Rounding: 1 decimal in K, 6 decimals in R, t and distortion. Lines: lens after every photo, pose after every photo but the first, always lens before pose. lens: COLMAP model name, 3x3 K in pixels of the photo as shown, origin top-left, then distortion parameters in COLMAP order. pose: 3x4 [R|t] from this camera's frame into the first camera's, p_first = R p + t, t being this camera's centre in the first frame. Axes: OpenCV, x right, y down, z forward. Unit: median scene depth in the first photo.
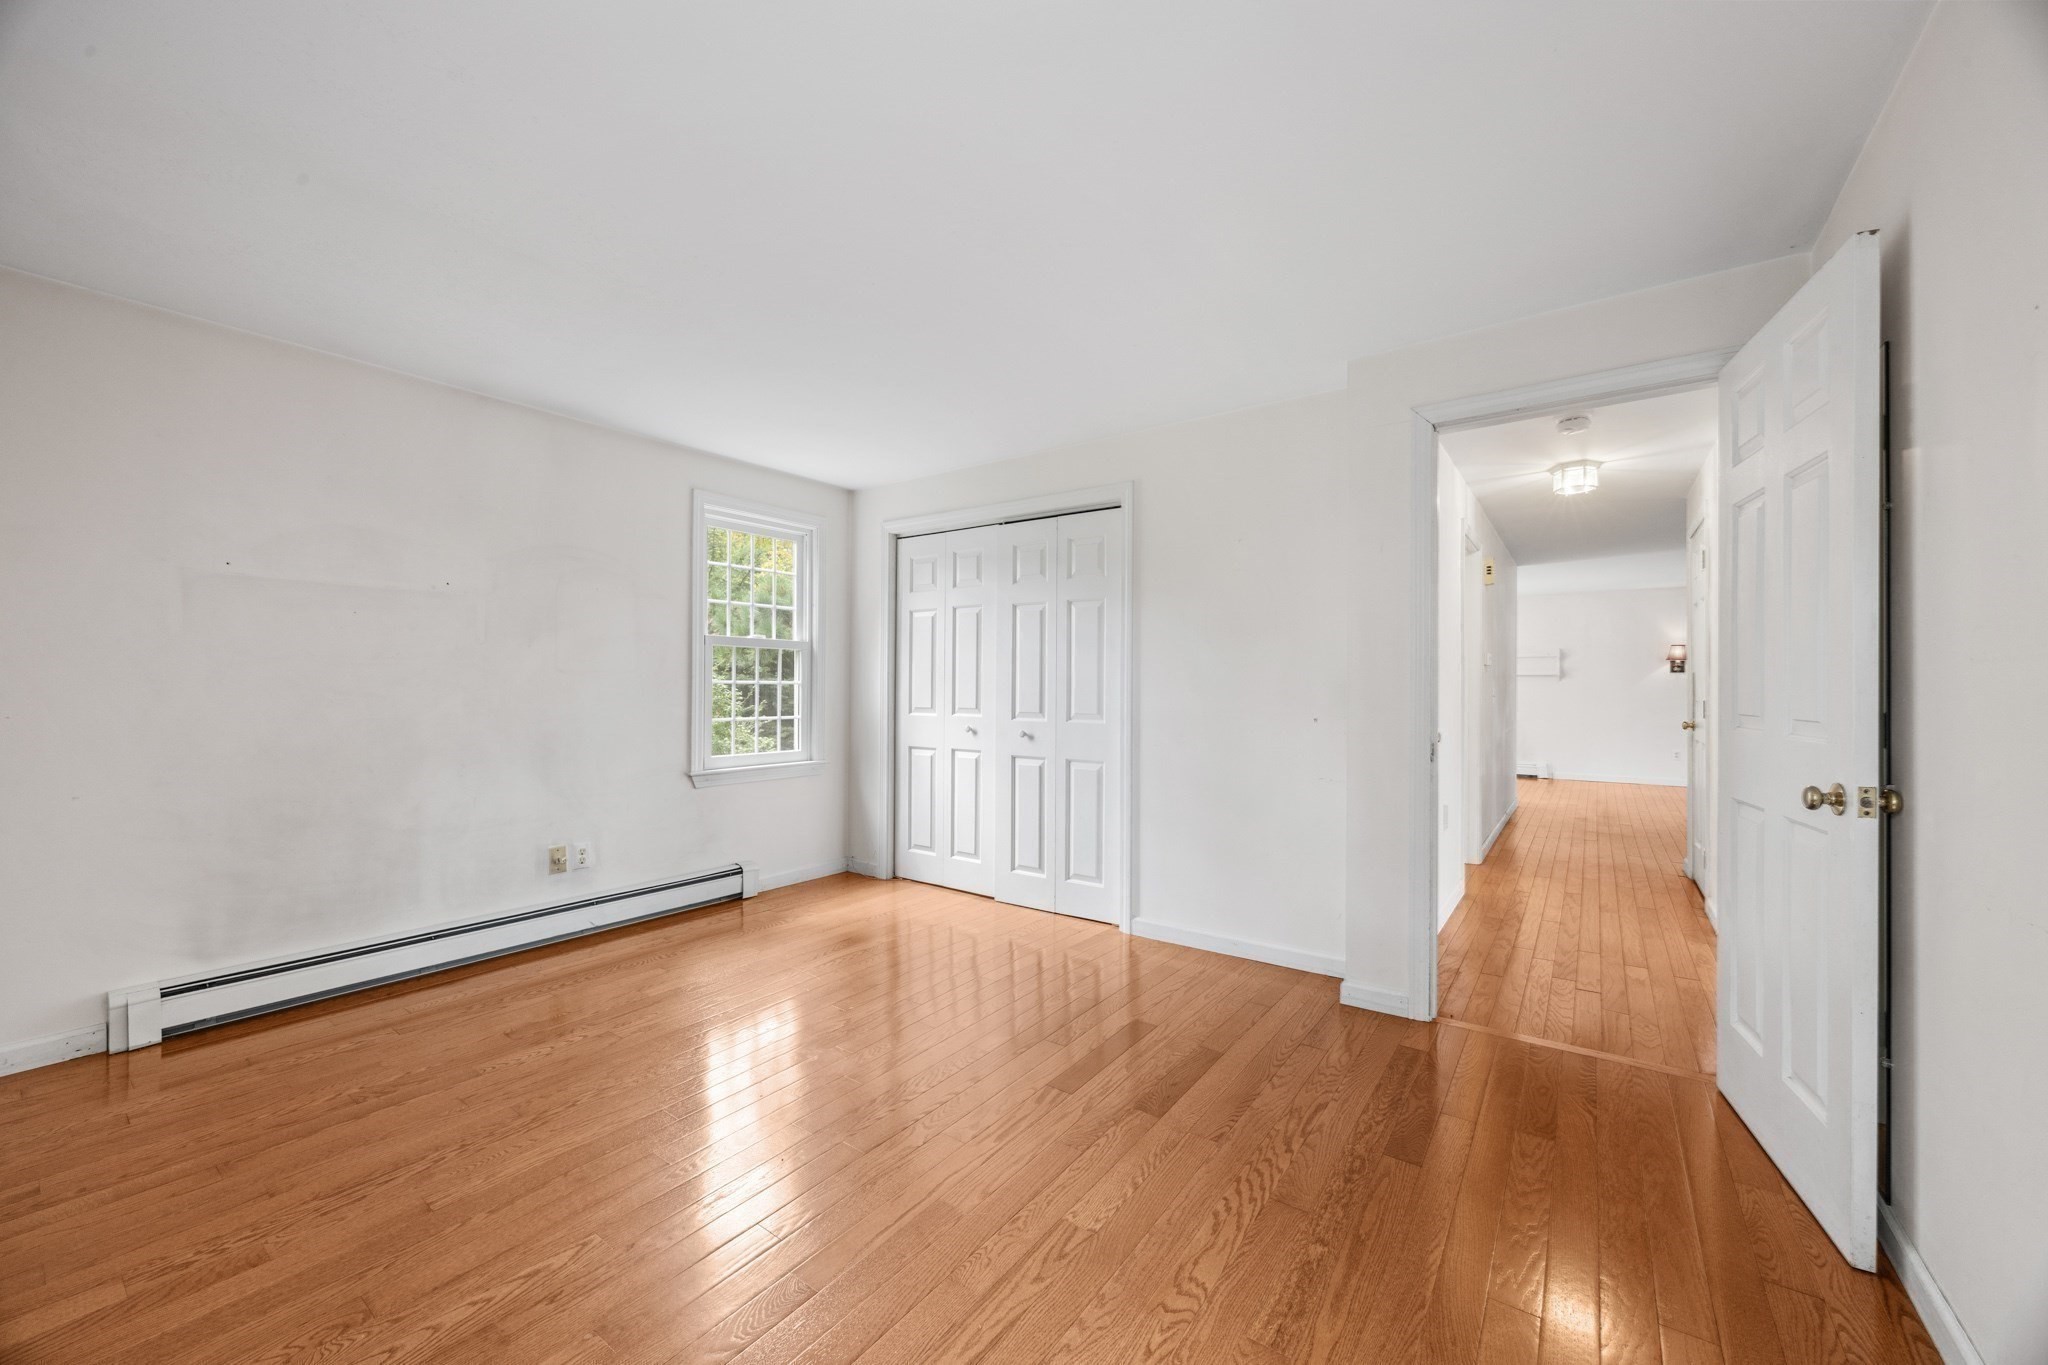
lens RADIAL K [[787.5, 0, 1032.7], [0, 787.5, 677.9], [0, 0, 1]] dist [-0.000007, 0.000023]
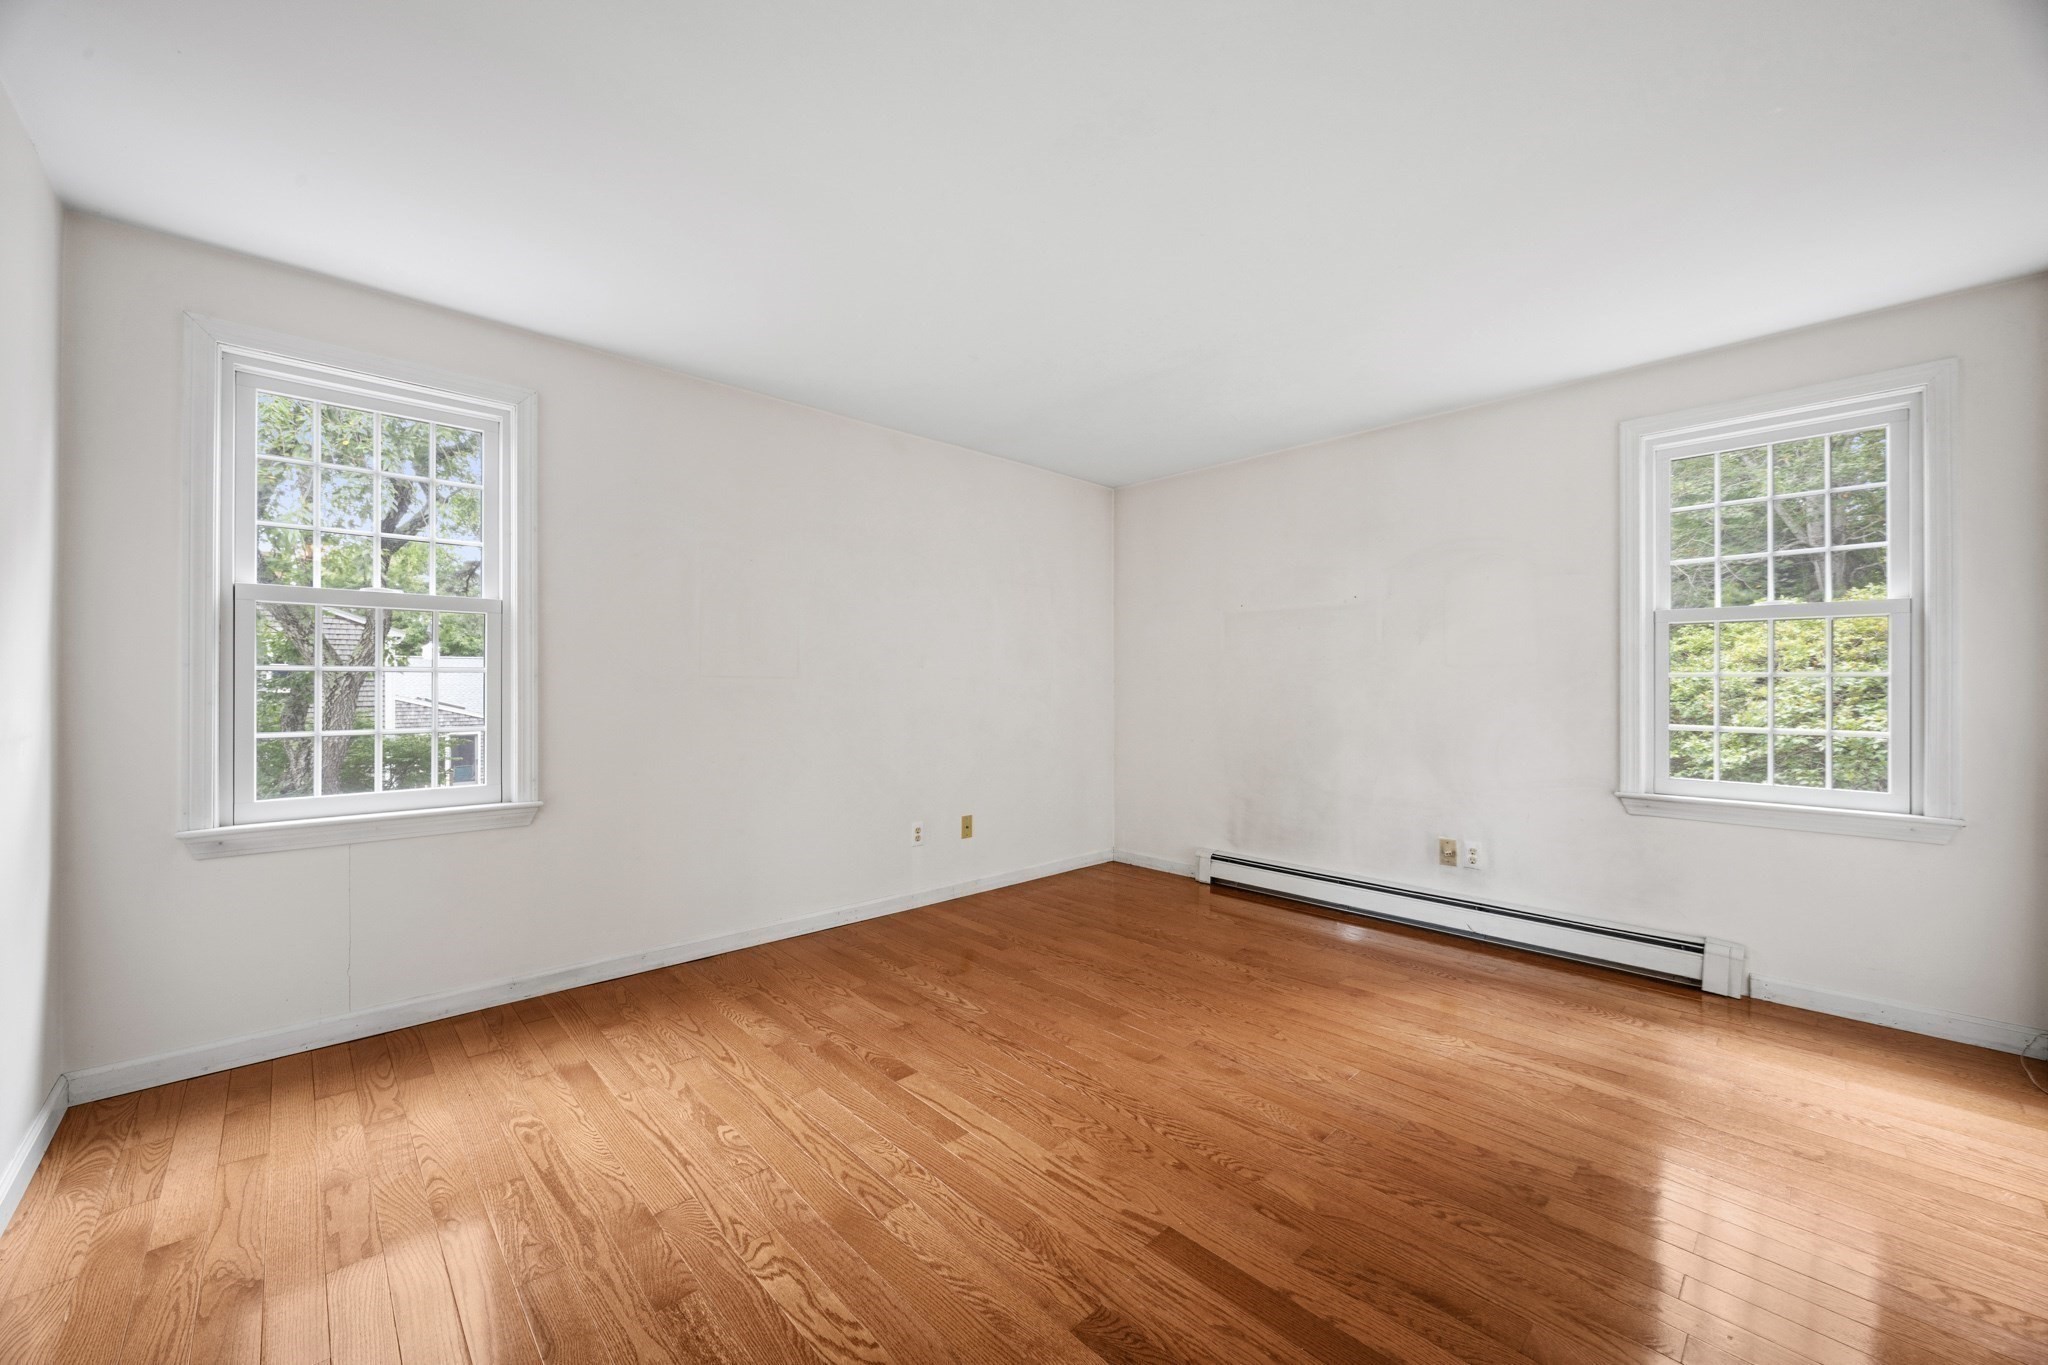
lens RADIAL K [[787.5, 0, 1028.4], [0, 787.5, 679.6], [0, 0, 1]] dist [-0.000007, 0.000023]
pose [[-0.198183, -0.007360, -0.980137, 0.768814], [0.011737, 0.999882, -0.009881, 0.018936], [0.980095, -0.013462, -0.198074, 1.036094]]
